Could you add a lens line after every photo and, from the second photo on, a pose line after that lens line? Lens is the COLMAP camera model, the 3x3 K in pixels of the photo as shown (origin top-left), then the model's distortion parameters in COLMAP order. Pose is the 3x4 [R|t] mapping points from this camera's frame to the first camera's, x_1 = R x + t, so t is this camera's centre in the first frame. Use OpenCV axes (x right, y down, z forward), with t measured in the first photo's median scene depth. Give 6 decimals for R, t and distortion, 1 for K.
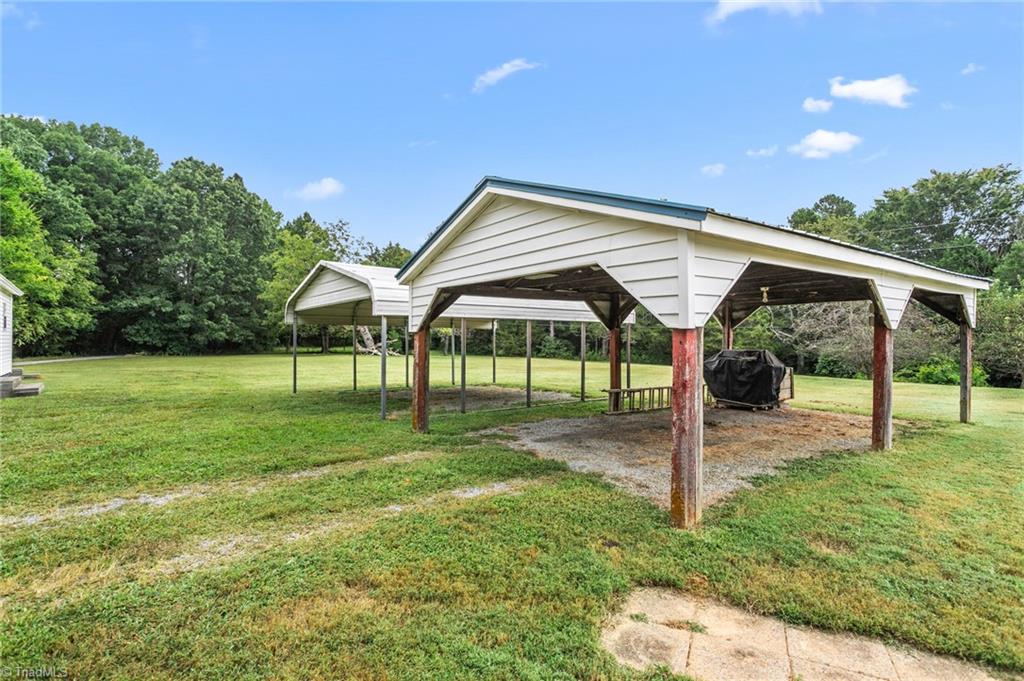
lens RADIAL K [[509.4, 0, 505.9], [0, 509.4, 344.5], [0, 0, 1]] dist [-0.000353, -0.000310]
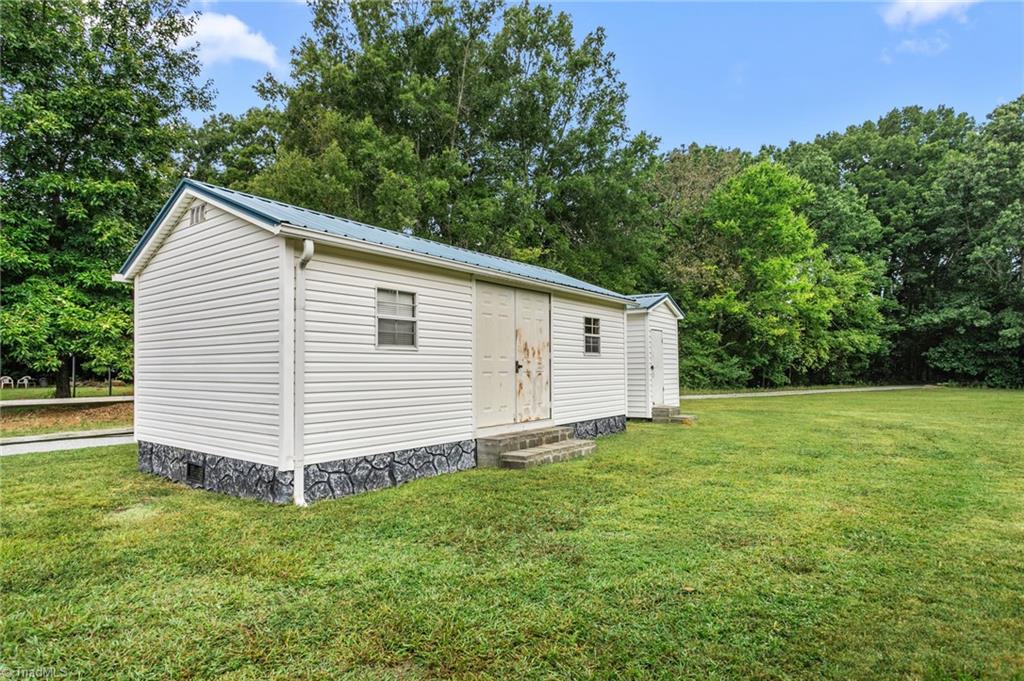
lens RADIAL K [[563.5, 0, 509.5], [0, 563.5, 357.5], [0, 0, 1]] dist [0.003745, 0.001067]
pose [[0.240544, -0.018952, -0.970453, -0.063394], [-0.004966, 0.999772, -0.020756, -0.001195], [0.970626, 0.009812, 0.240395, 0.179626]]
